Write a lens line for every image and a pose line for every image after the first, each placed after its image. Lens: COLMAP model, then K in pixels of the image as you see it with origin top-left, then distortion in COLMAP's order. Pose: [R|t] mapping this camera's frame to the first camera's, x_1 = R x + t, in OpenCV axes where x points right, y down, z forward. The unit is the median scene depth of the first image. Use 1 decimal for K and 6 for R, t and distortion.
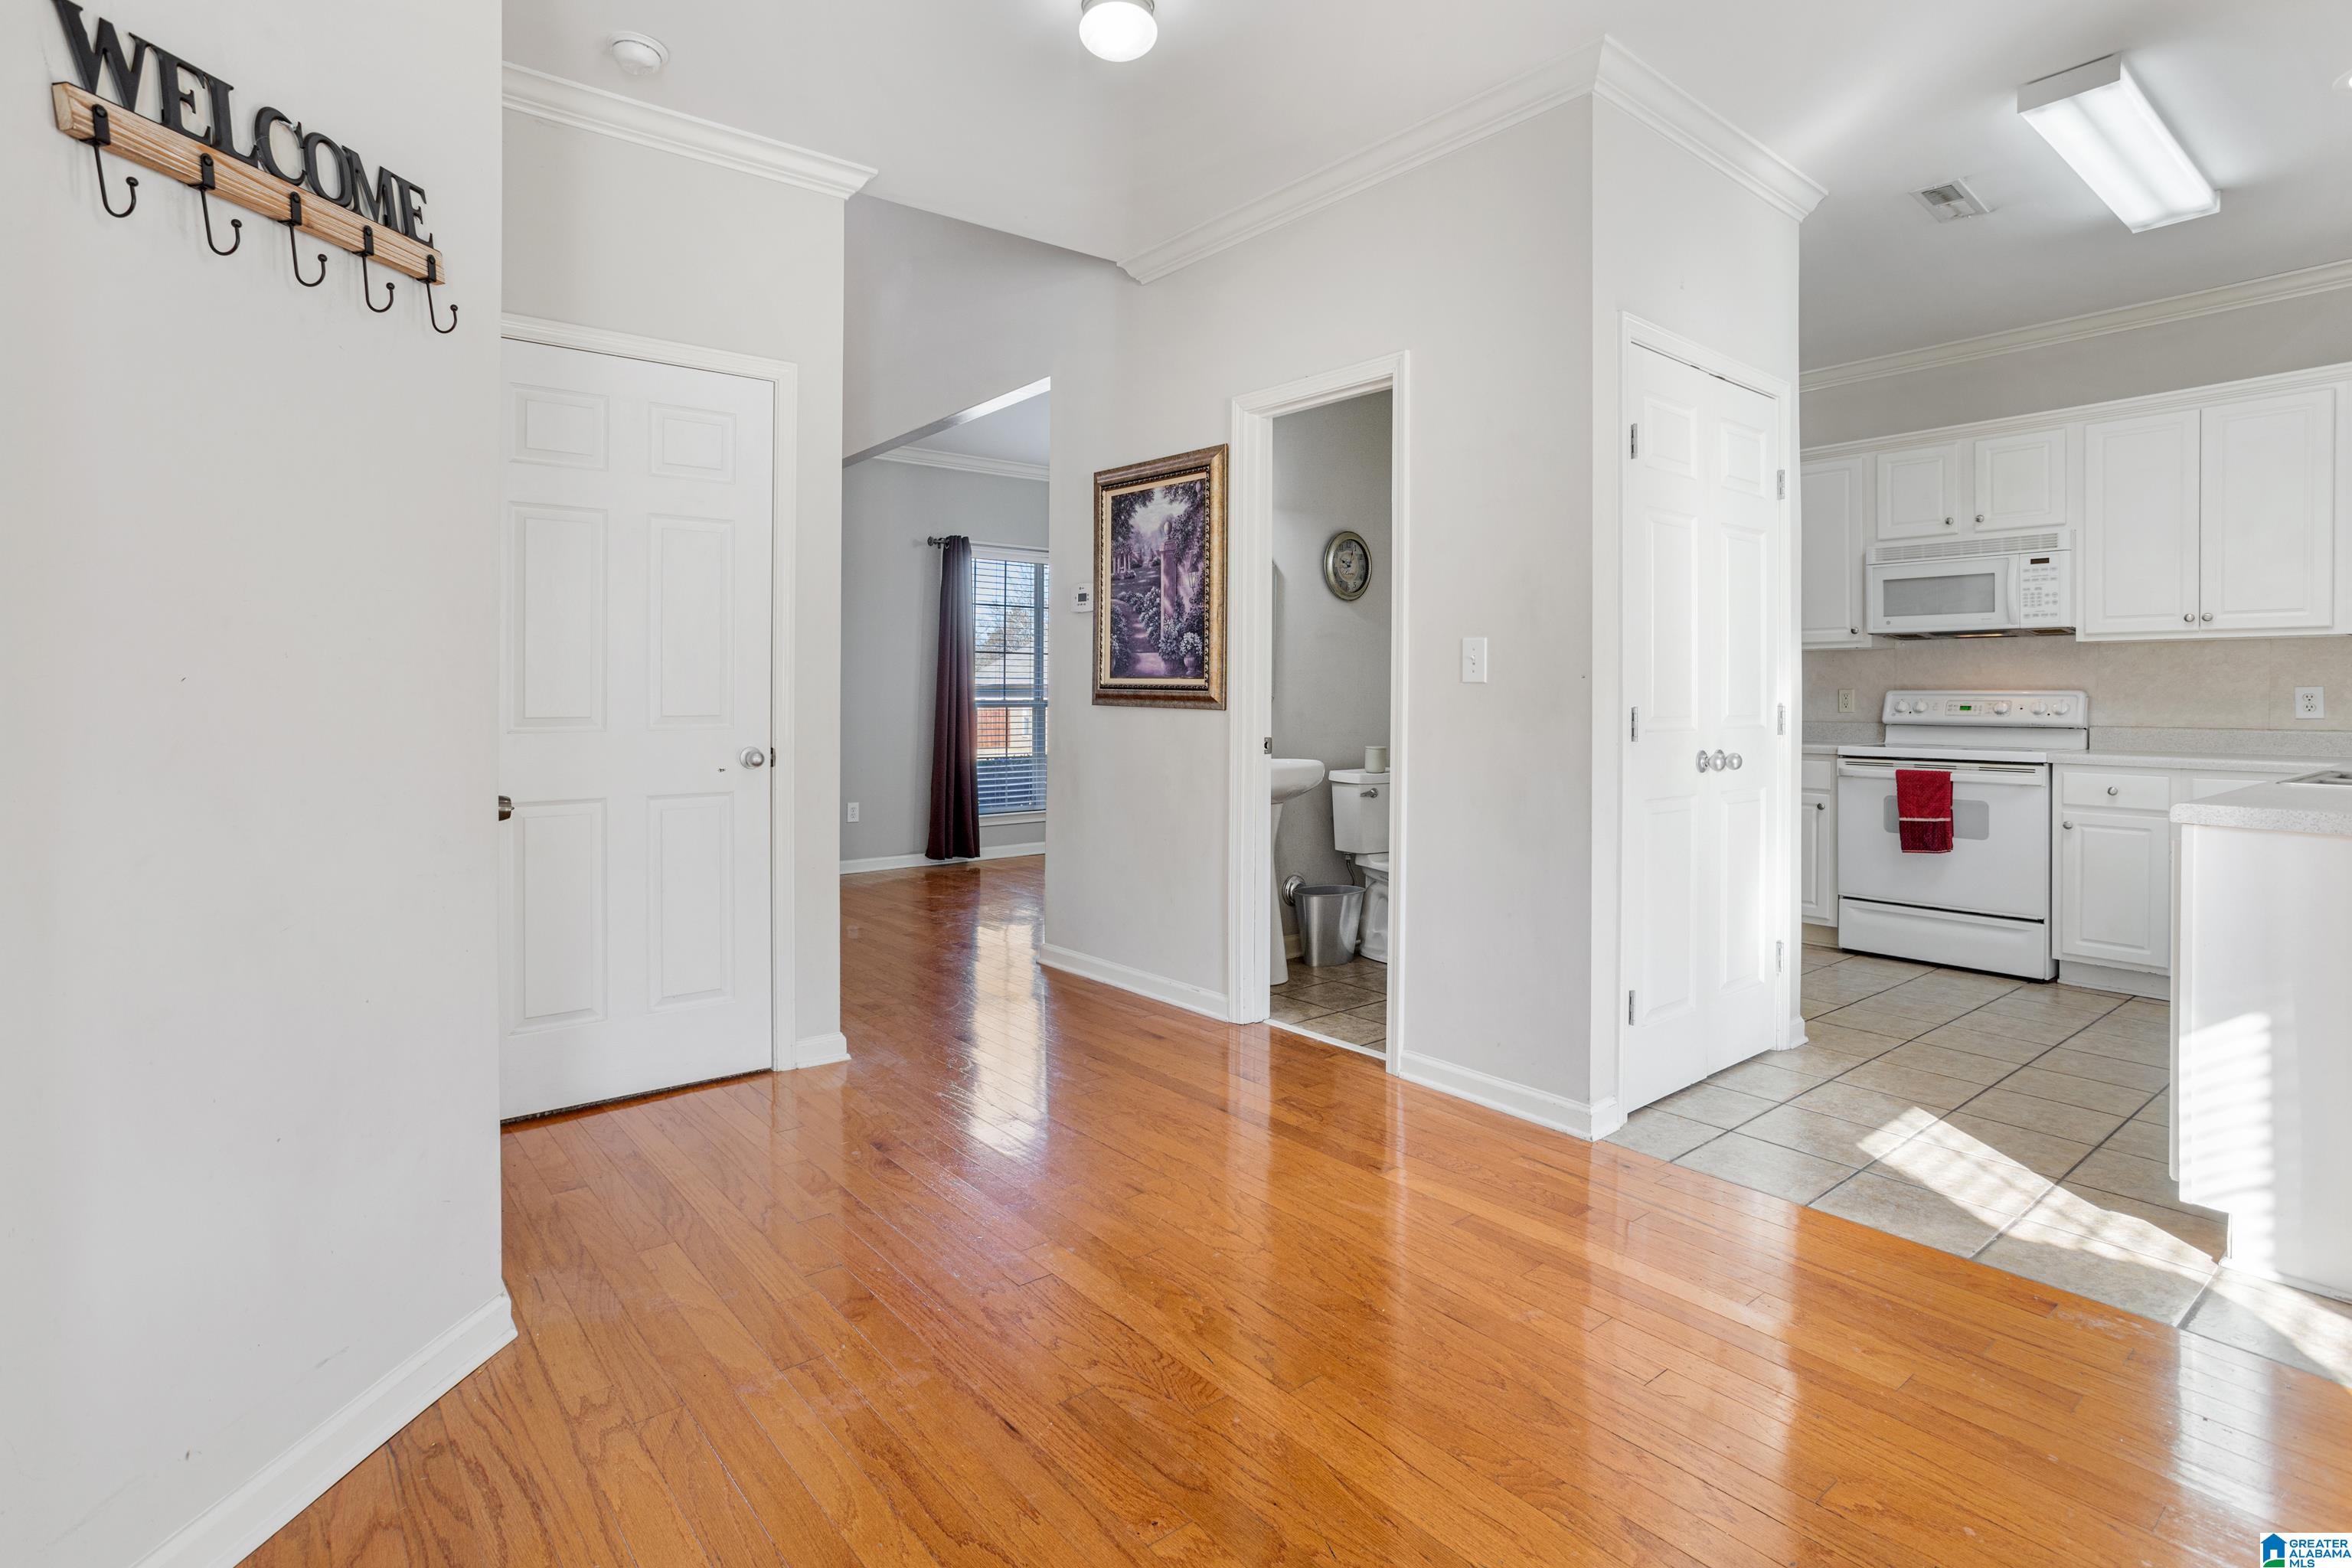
lens RADIAL K [[1141.5, 0, 1153.6], [0, 1141.5, 681.6], [0, 0, 1]] dist [-0.030686, 0.012011]
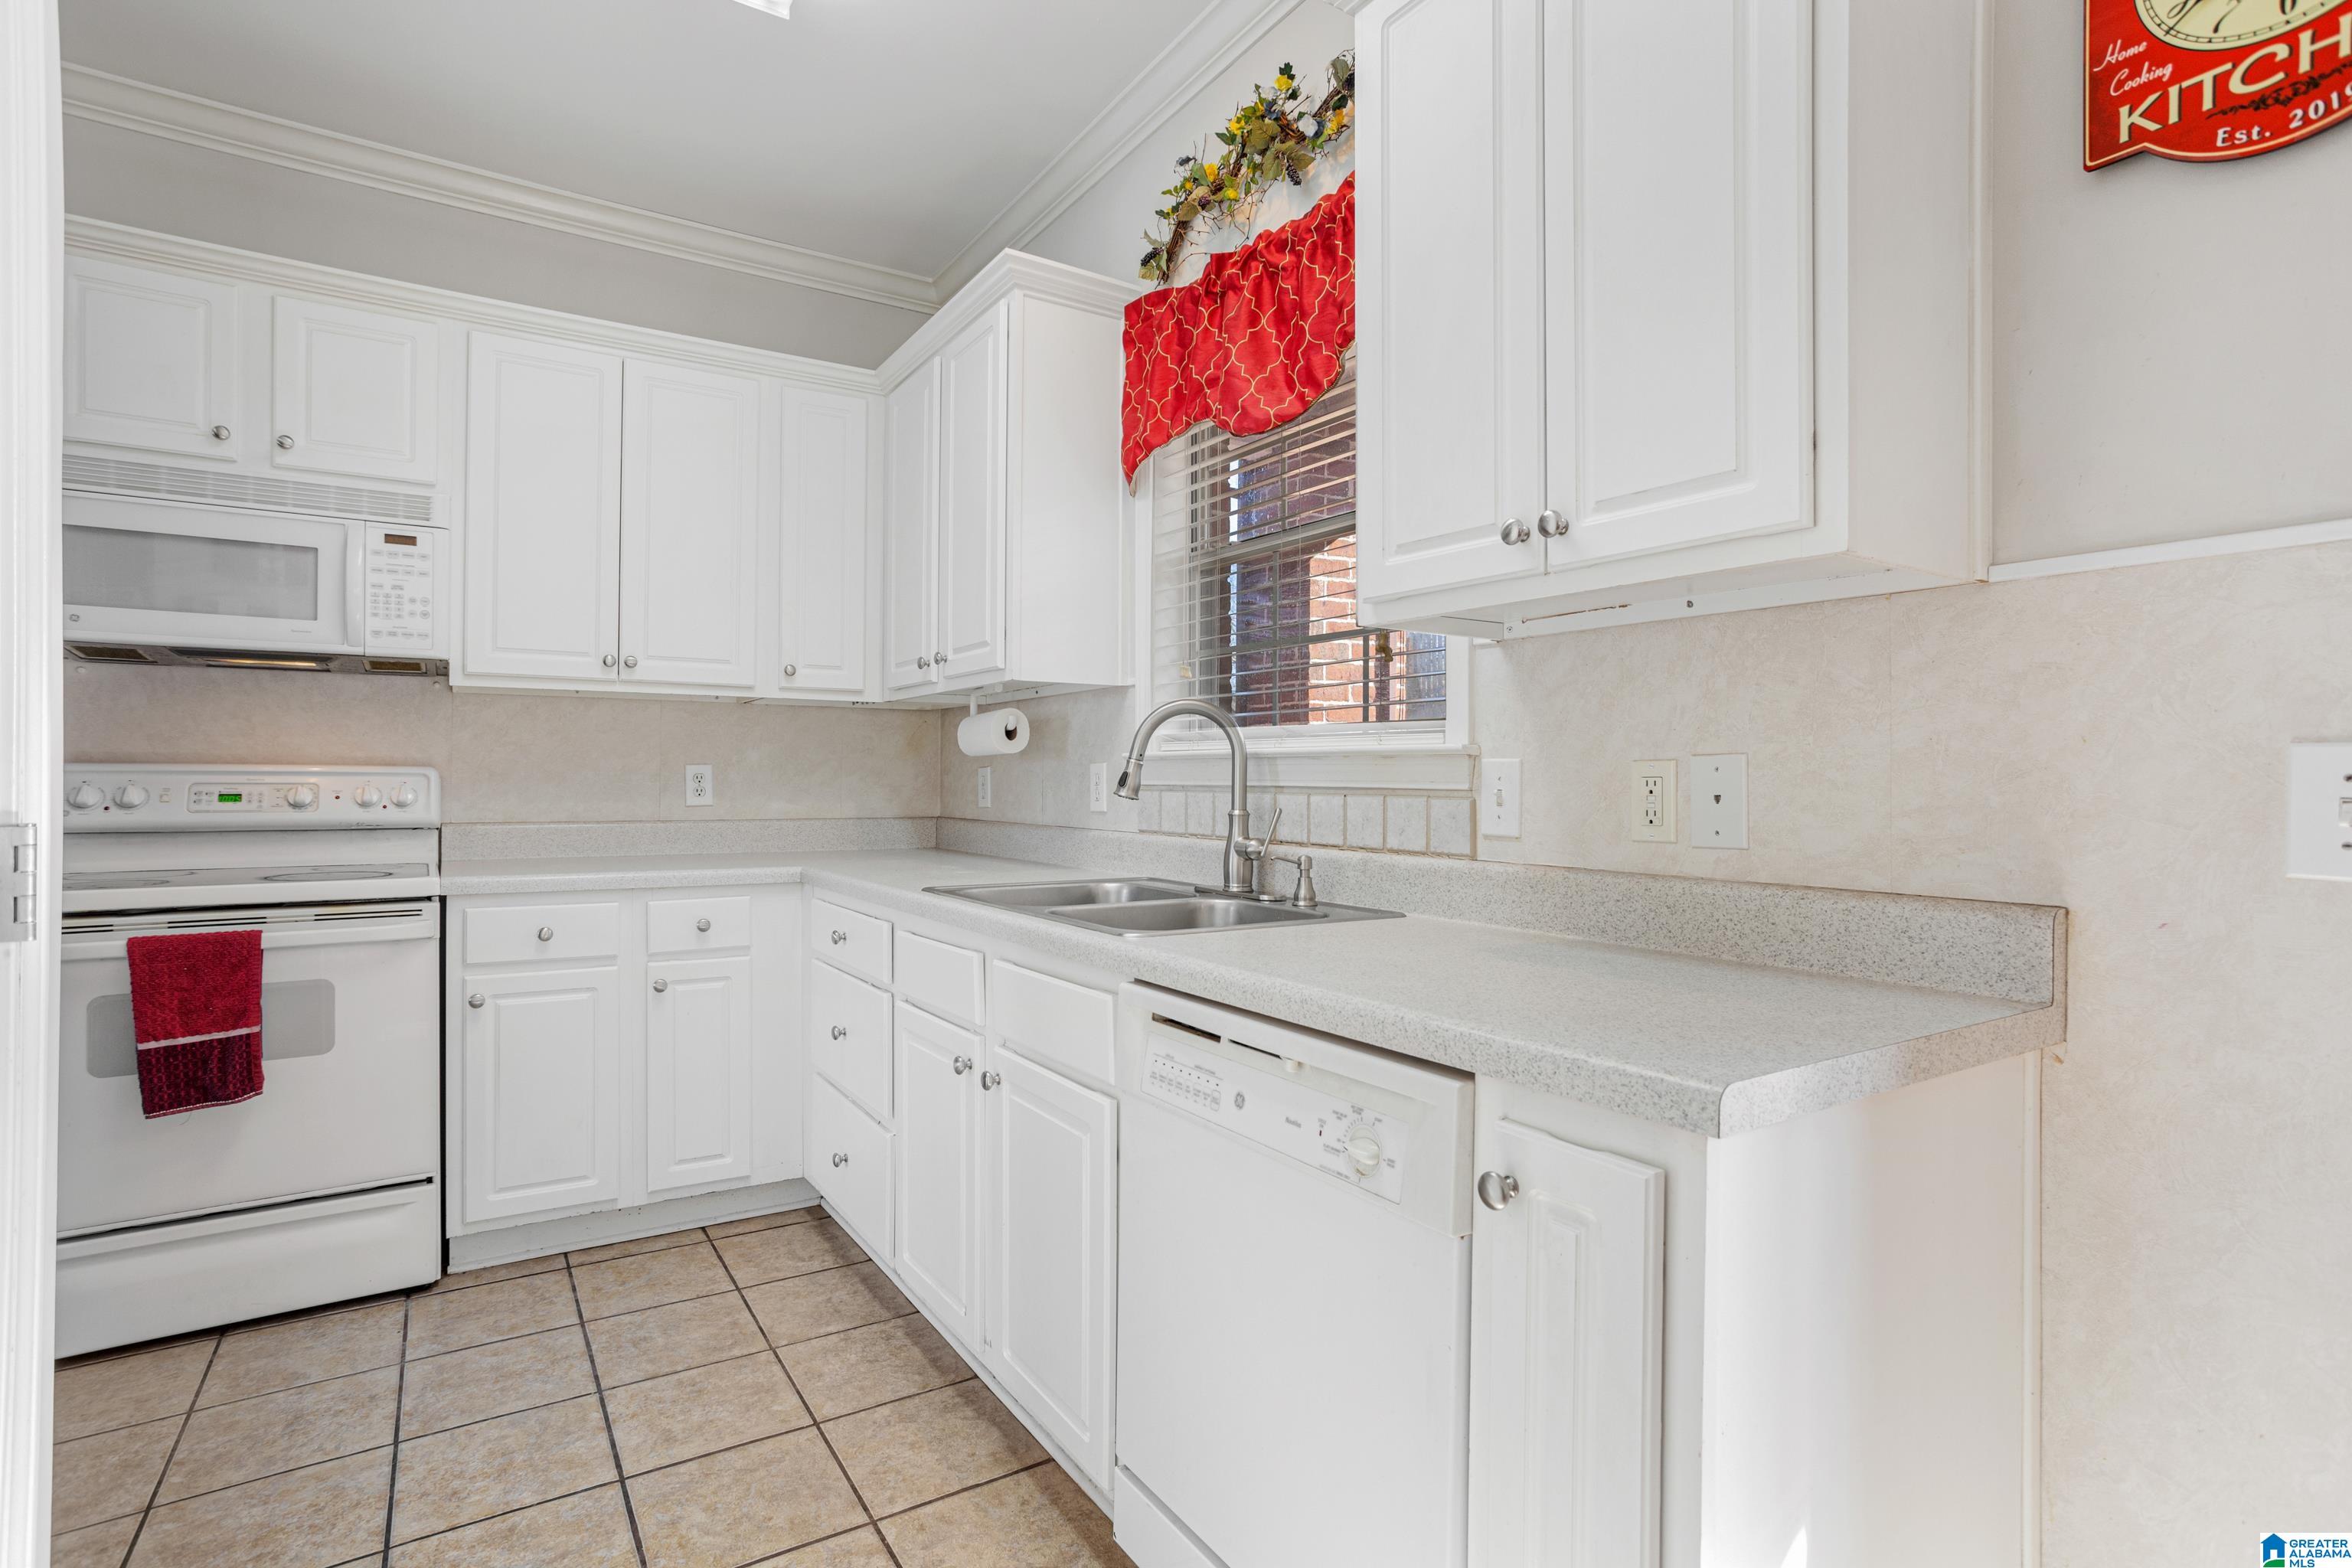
lens RADIAL K [[1141.5, 0, 1175.0], [0, 1141.5, 775.6], [0, 0, 1]] dist [-0.030686, 0.012011]
pose [[0.088125, 0.002427, 0.996106, 0.252128], [-0.016555, 0.999862, -0.000971, 0.006765], [-0.995972, -0.016405, 0.088153, 0.554289]]
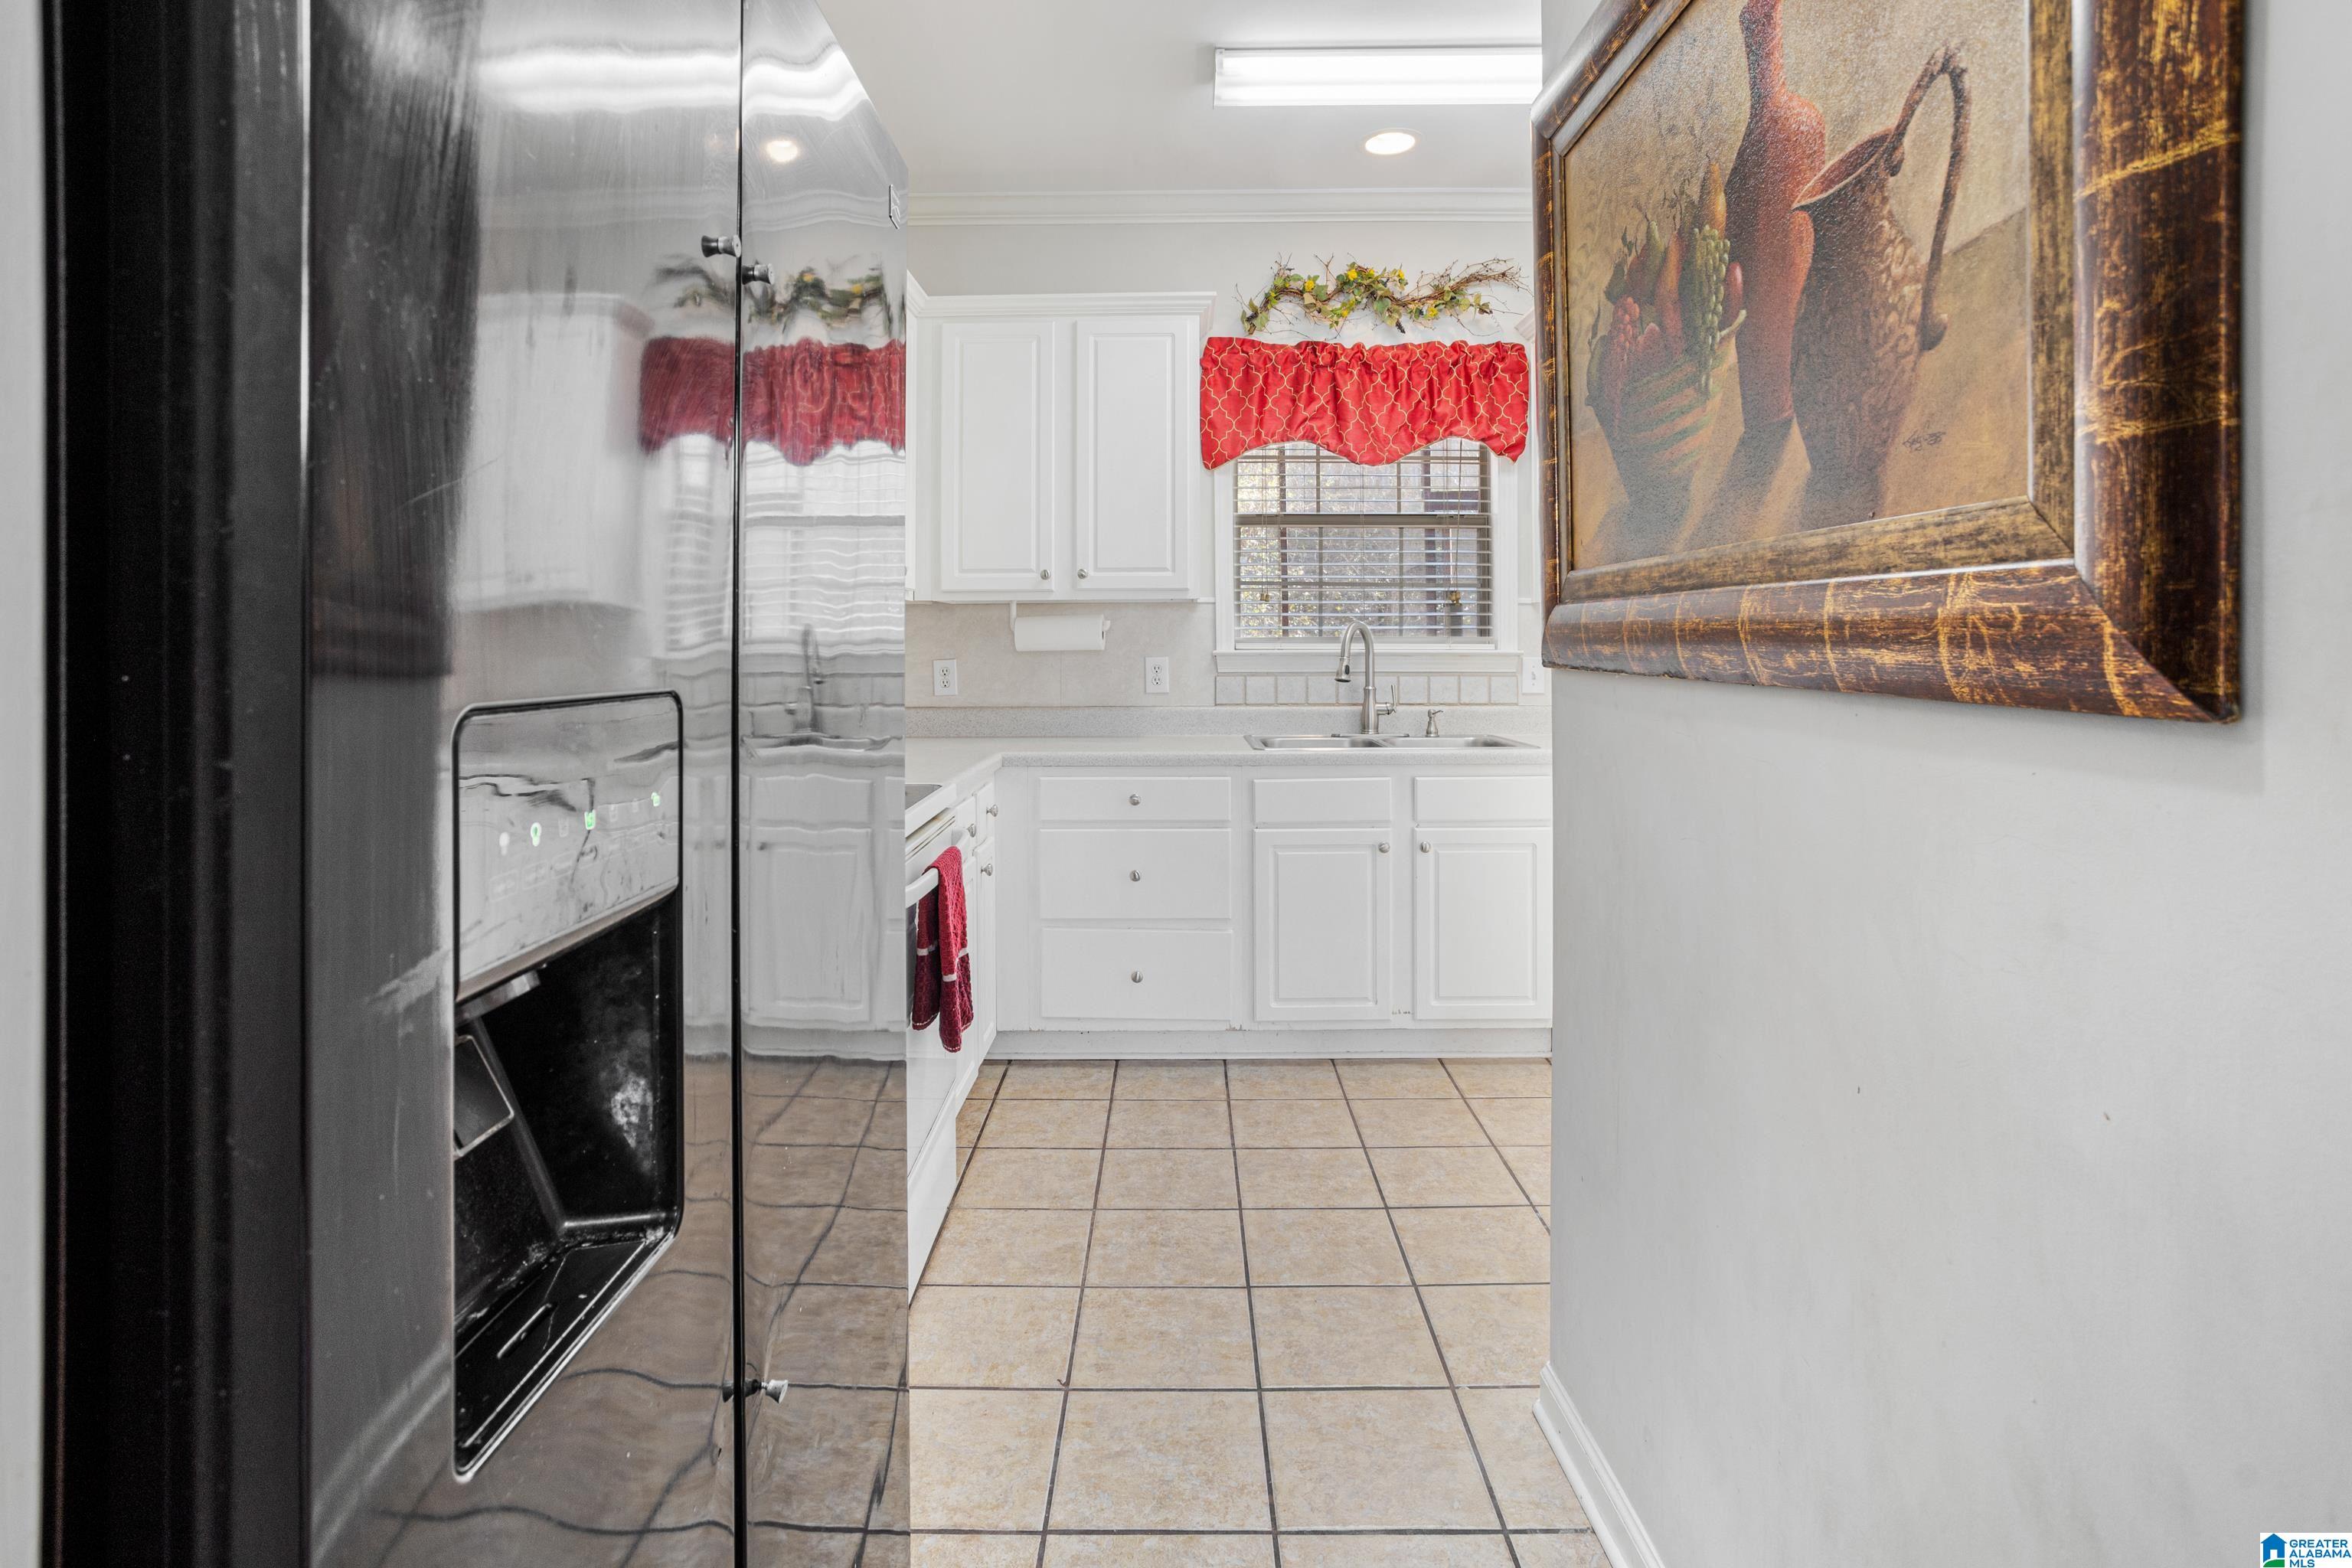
lens RADIAL K [[1141.5, 0, 1142.9], [0, 1141.5, 684.7], [0, 0, 1]] dist [-0.030686, 0.012011]
pose [[-0.777982, 0.014441, 0.628121, 0.371257], [0.006671, 0.999869, -0.014726, 0.033910], [-0.628252, -0.007266, -0.777976, 1.440781]]
